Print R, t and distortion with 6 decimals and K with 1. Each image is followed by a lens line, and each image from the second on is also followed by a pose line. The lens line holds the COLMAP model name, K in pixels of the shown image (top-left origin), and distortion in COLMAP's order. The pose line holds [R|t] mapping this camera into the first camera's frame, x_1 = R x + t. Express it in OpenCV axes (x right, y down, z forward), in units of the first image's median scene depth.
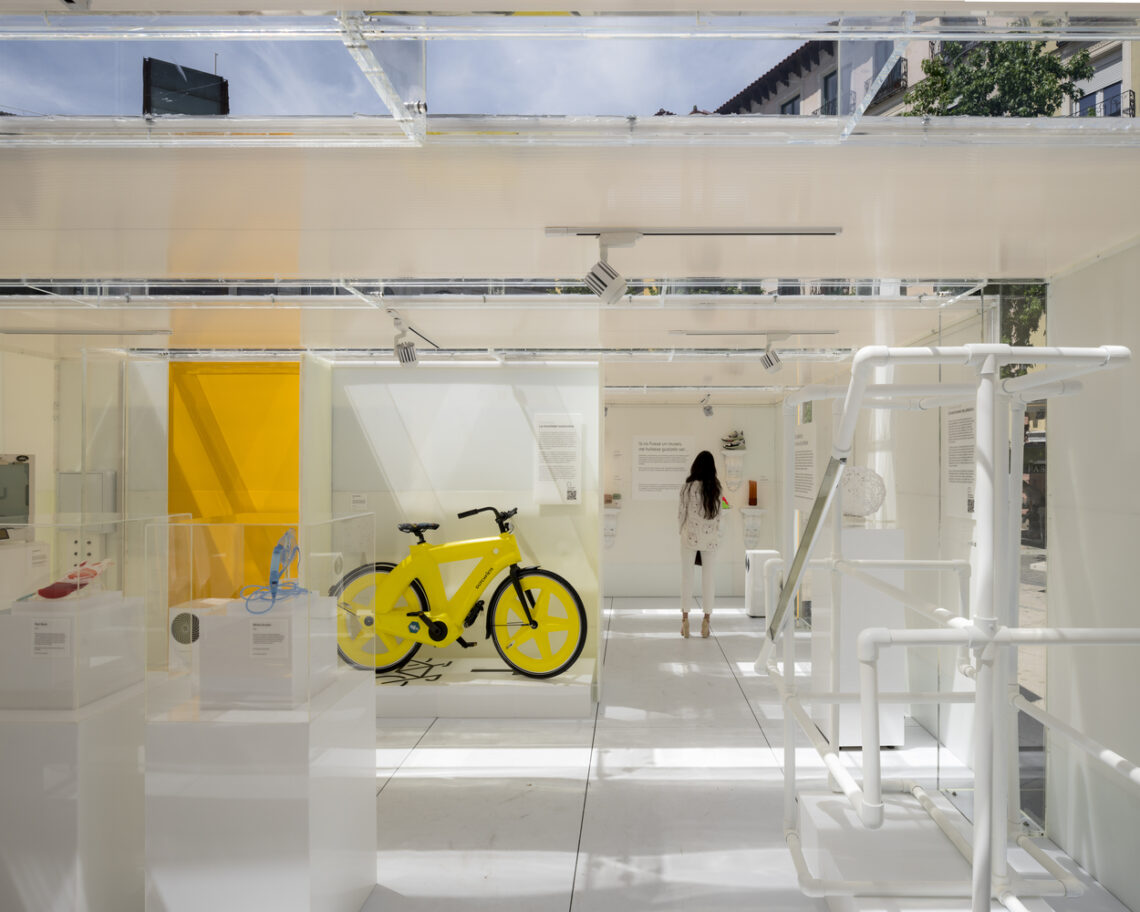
lens RADIAL K [[671.5, 0, 570.0], [0, 671.5, 456.0], [0, 0, 1]] dist [-0.004932, -0.000762]
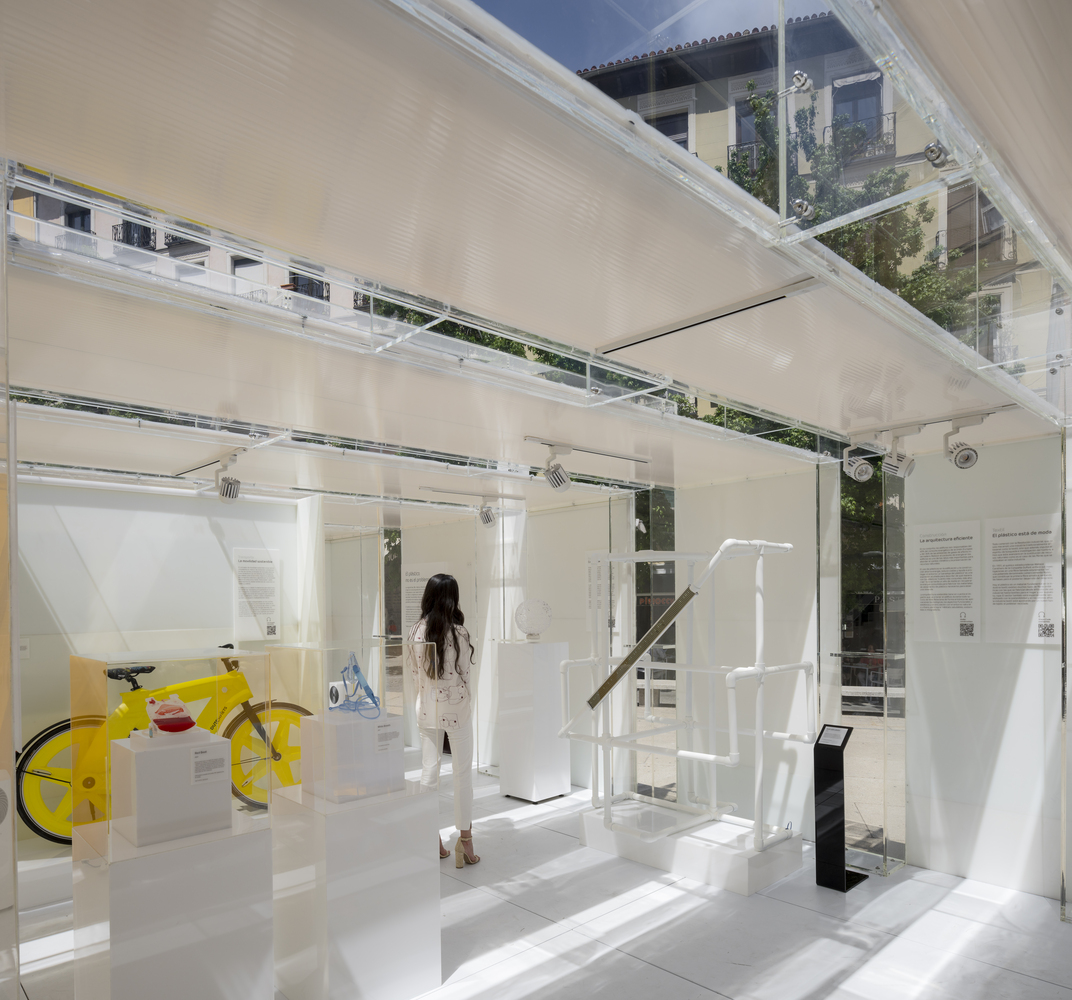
lens RADIAL K [[754.9, 0, 537.9], [0, 754.9, 595.0], [0, 0, 1]] dist [-0.008448, -0.002038]
pose [[0.725555, -0.007240, 0.688126, -0.509791], [0.002798, 0.999967, 0.007572, -0.002108], [-0.688159, -0.003568, 0.725551, -0.095403]]
